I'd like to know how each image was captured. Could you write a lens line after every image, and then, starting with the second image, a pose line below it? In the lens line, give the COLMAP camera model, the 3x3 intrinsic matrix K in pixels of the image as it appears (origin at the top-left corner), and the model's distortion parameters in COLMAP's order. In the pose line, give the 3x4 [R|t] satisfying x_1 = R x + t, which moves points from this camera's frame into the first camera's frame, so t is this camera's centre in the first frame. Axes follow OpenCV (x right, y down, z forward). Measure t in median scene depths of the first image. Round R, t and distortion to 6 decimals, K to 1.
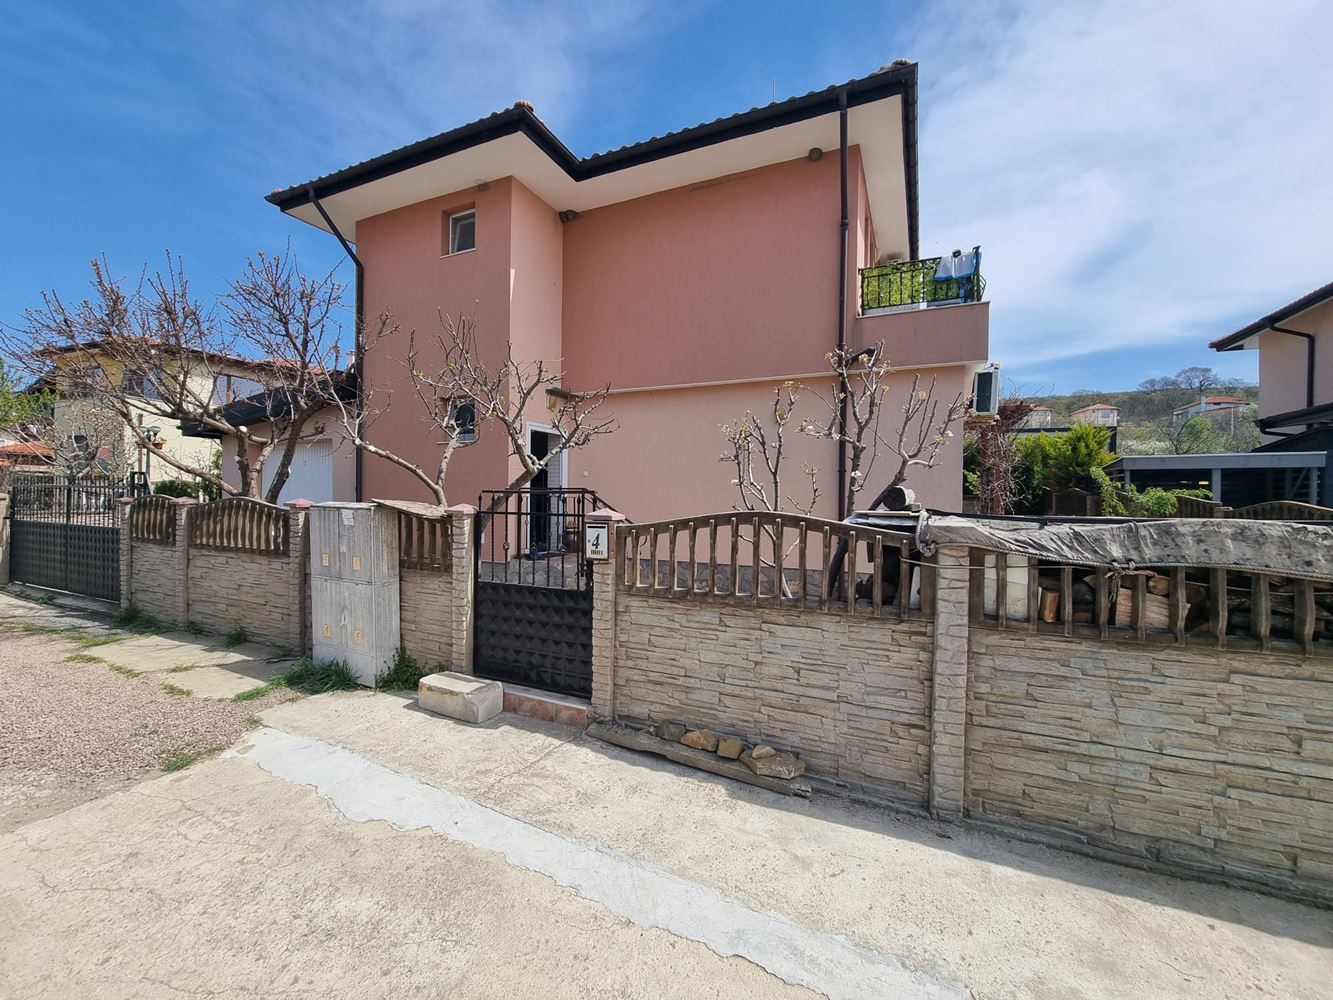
lens RADIAL K [[548.4, 0, 659.3], [0, 548.4, 505.3], [0, 0, 1]] dist [-0.003396, 0.000493]
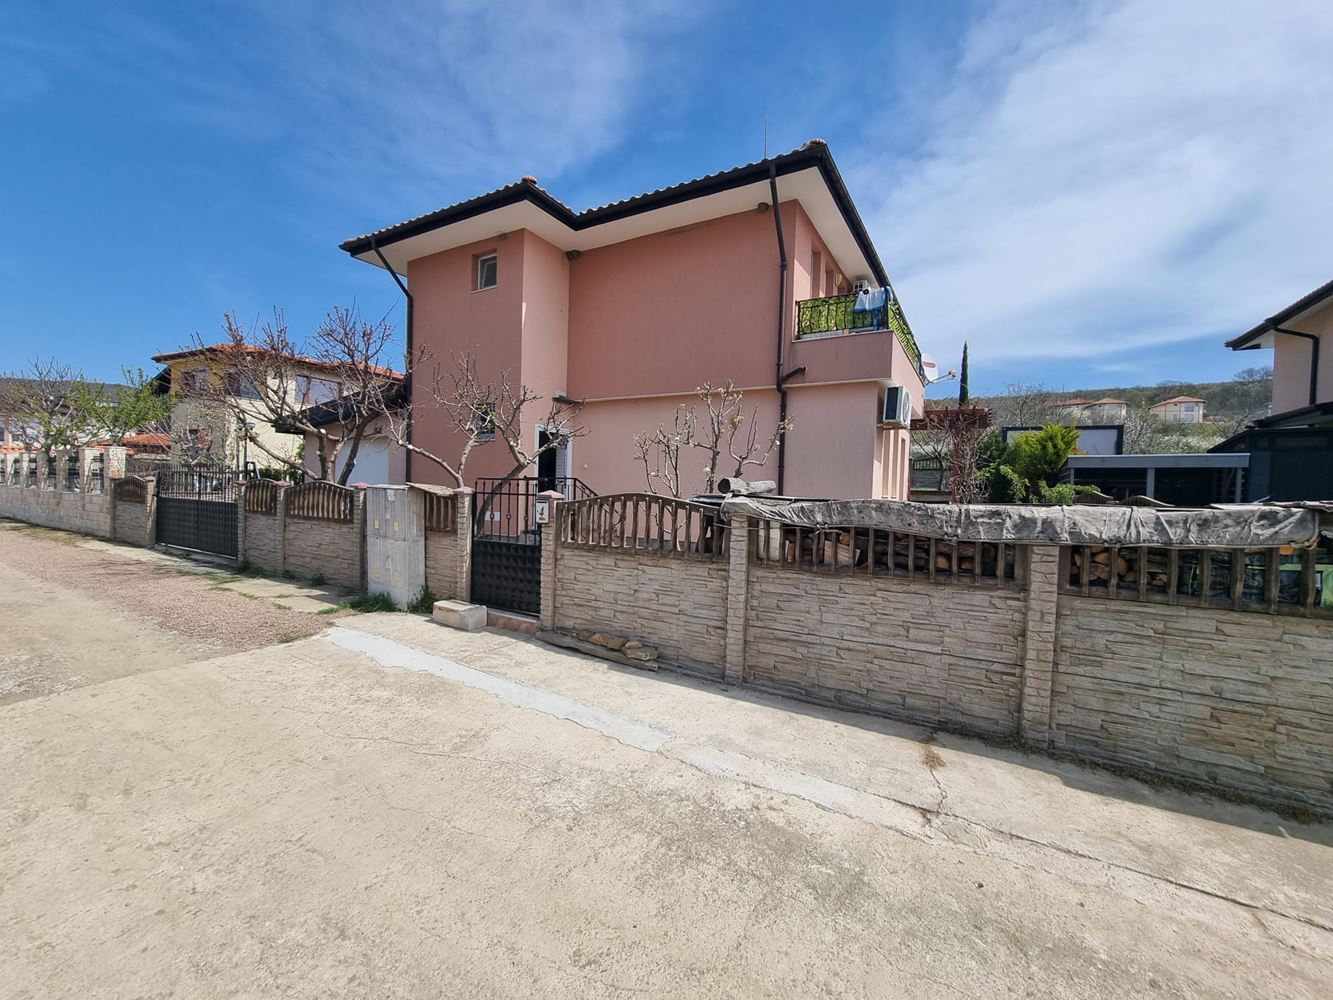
lens RADIAL K [[550.3, 0, 659.7], [0, 550.3, 506.6], [0, 0, 1]] dist [-0.003233, 0.000122]
pose [[0.995524, 0.017465, -0.092877, 0.321350], [-0.015974, 0.999732, 0.016772, 0.018665], [0.093145, -0.015213, 0.995536, -0.449420]]
